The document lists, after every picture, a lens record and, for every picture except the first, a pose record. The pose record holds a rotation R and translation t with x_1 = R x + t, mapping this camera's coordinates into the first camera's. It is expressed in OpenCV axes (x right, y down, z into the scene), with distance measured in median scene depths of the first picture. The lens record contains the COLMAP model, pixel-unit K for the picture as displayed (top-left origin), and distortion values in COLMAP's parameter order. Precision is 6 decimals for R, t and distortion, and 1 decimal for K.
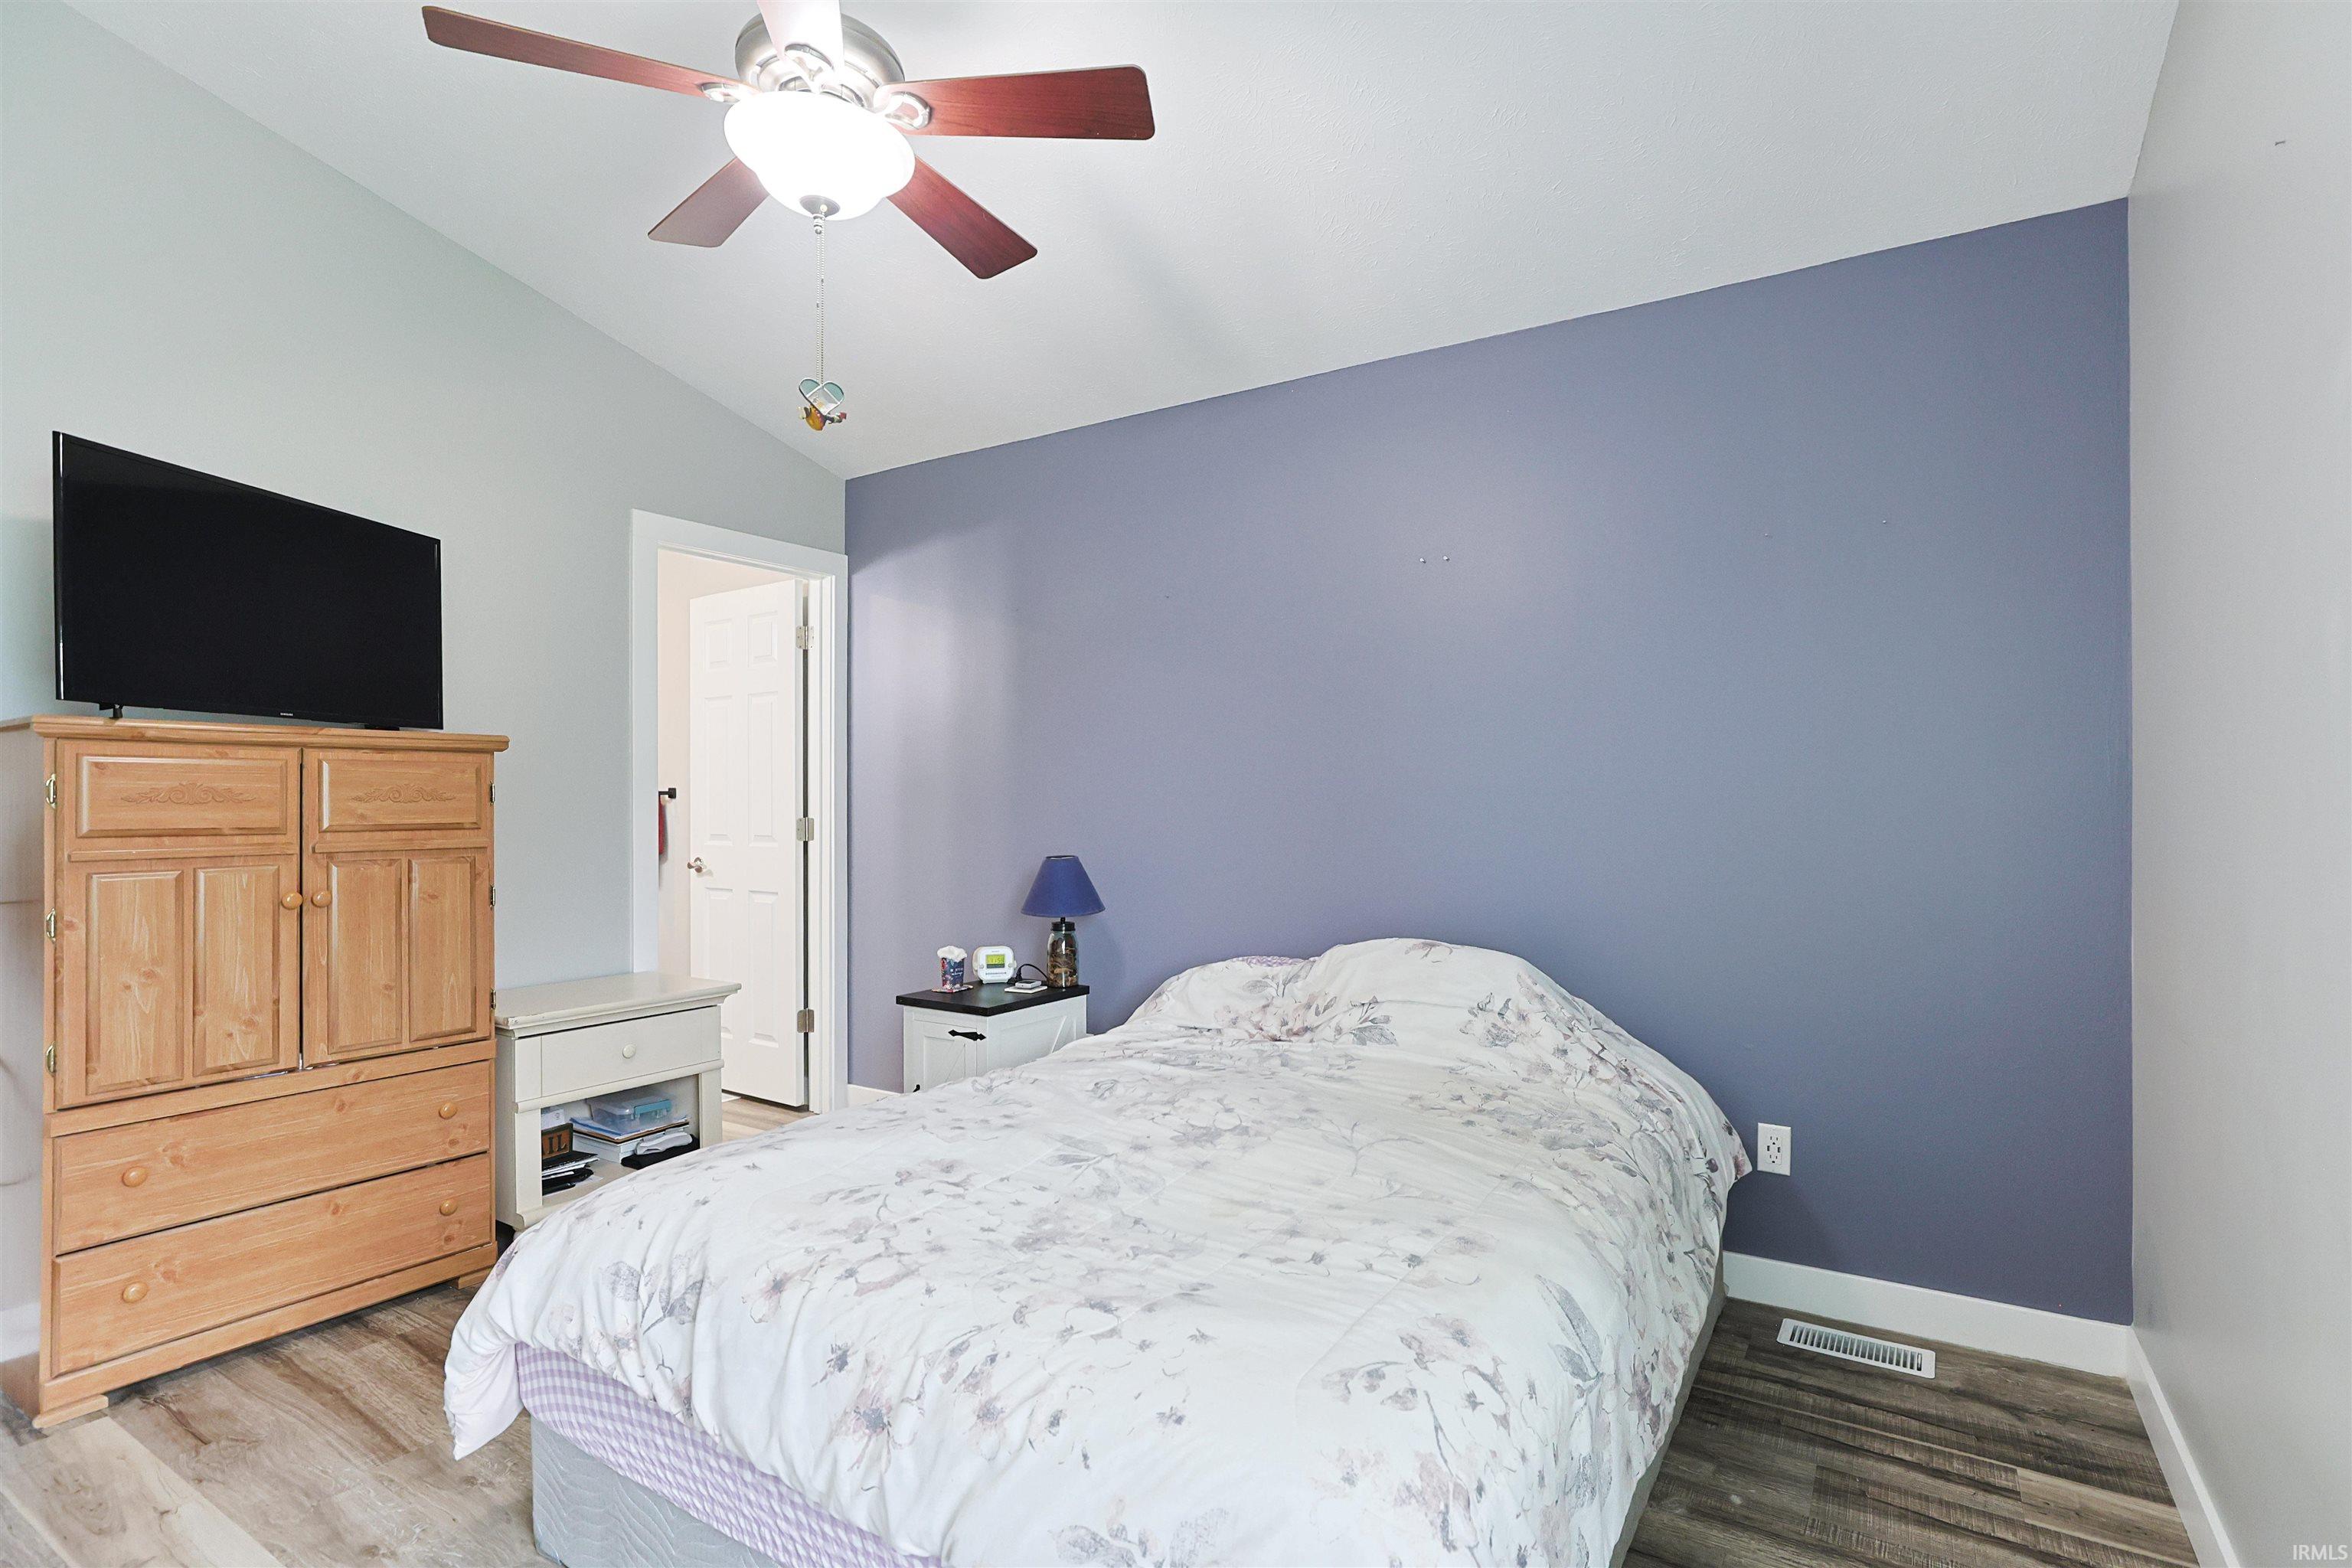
lens RADIAL K [[1158.6, 0, 1142.8], [0, 1158.6, 805.9], [0, 0, 1]] dist [-0.019268, 0.008942]
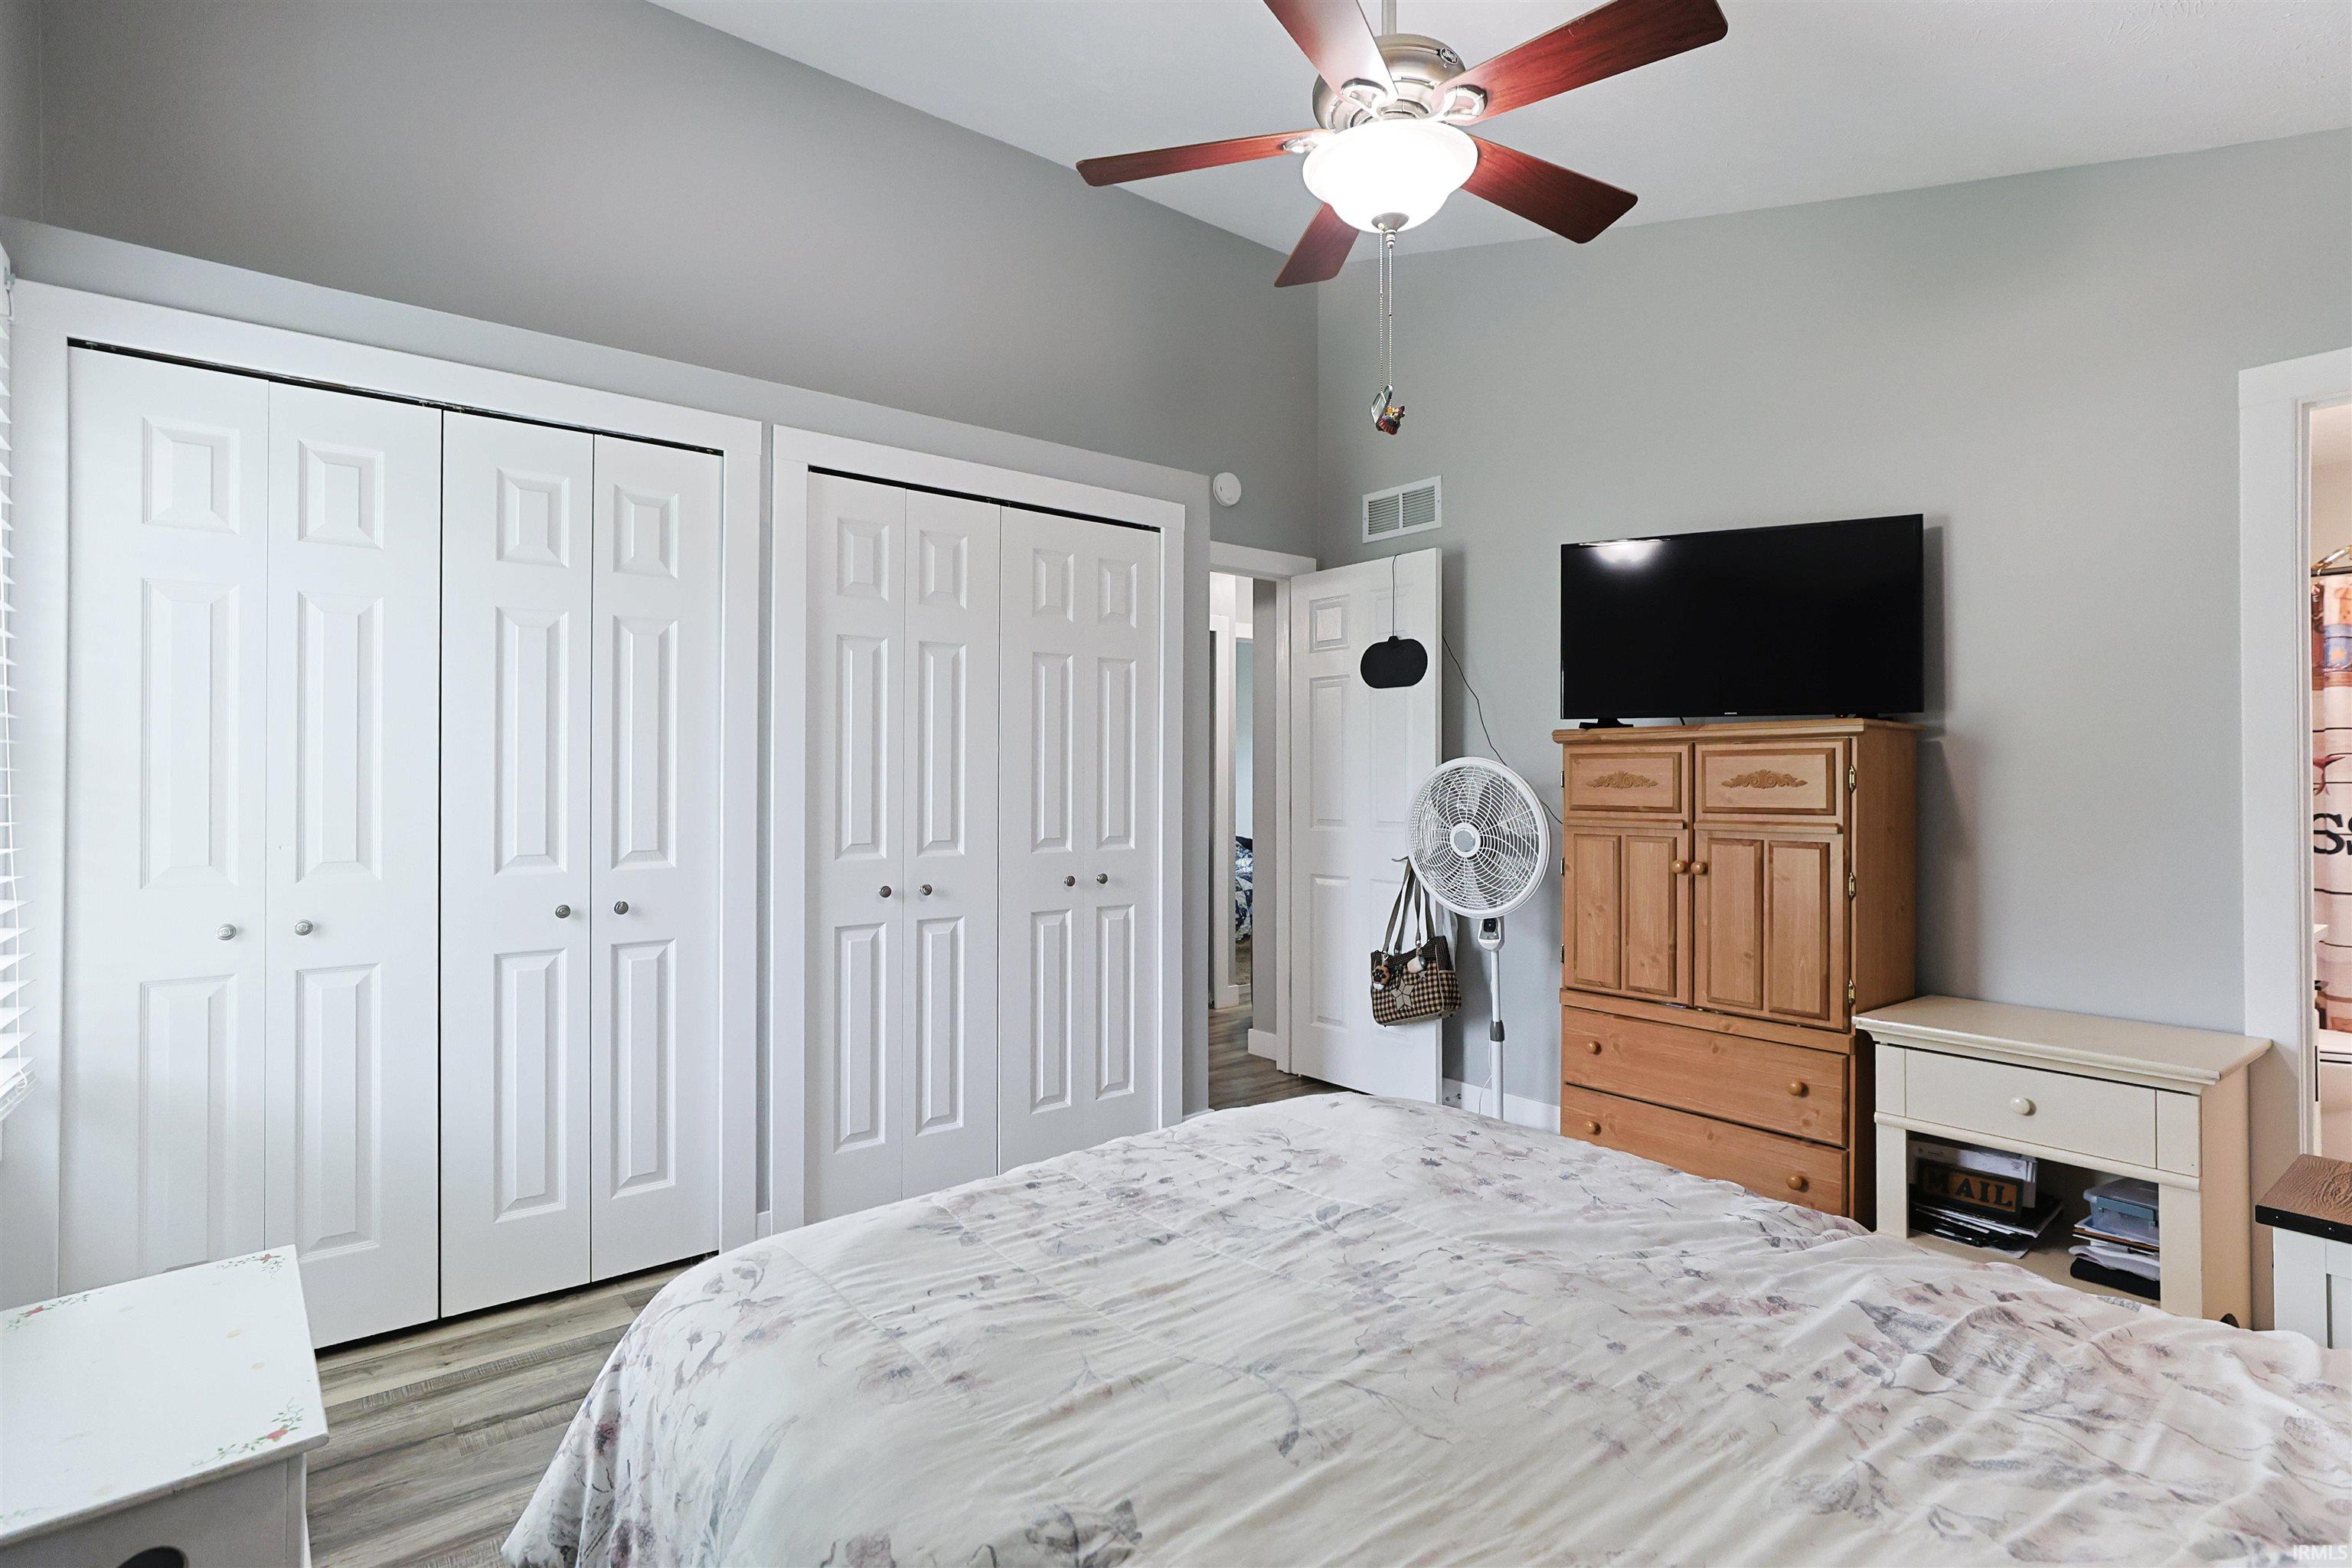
lens RADIAL K [[1158.6, 0, 1206.8], [0, 1158.6, 775.7], [0, 0, 1]] dist [-0.019268, 0.008942]
pose [[-0.286201, -0.001799, -0.958168, 0.654876], [-0.005938, 0.999982, -0.000104, -0.013670], [0.958151, 0.005660, -0.286207, 0.970434]]
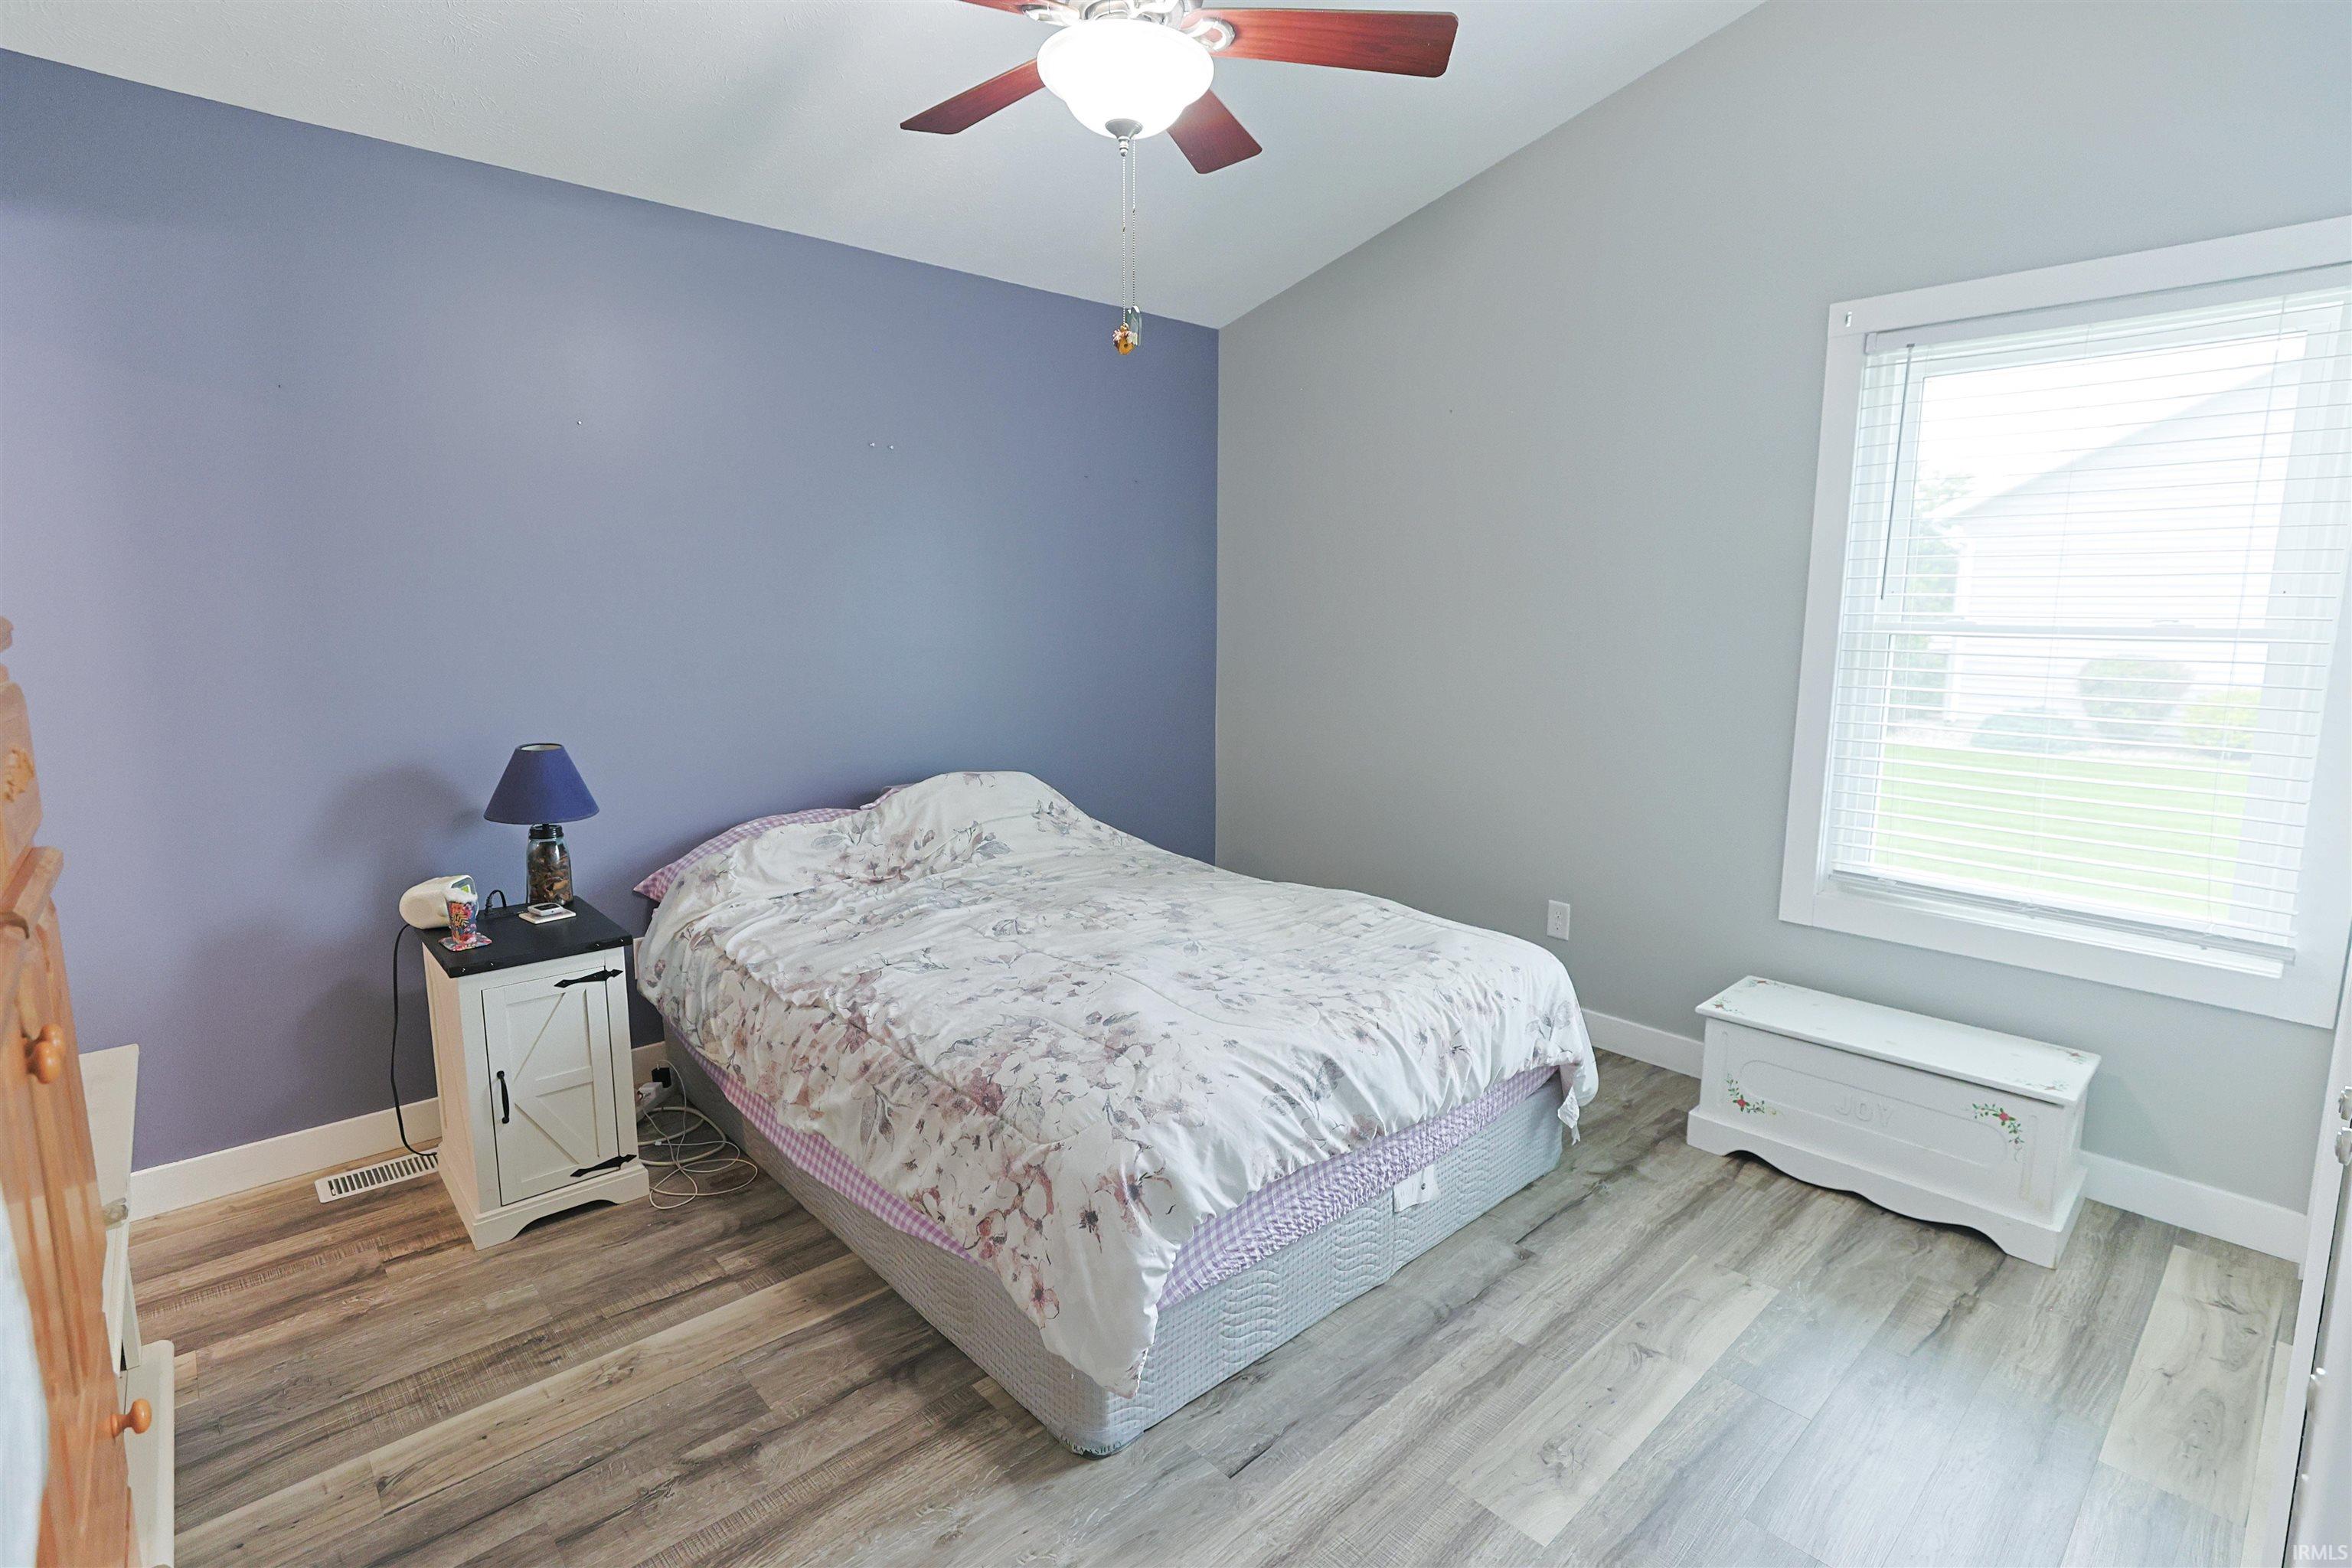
lens RADIAL K [[1129.6, 0, 1183.1], [0, 1129.6, 781.4], [0, 0, 1]] dist [-0.020402, 0.010574]
pose [[0.242538, -0.150245, 0.958437, -1.124201], [0.001733, 0.988000, 0.154441, -0.085920], [-0.970140, -0.035797, 0.239888, 0.580507]]
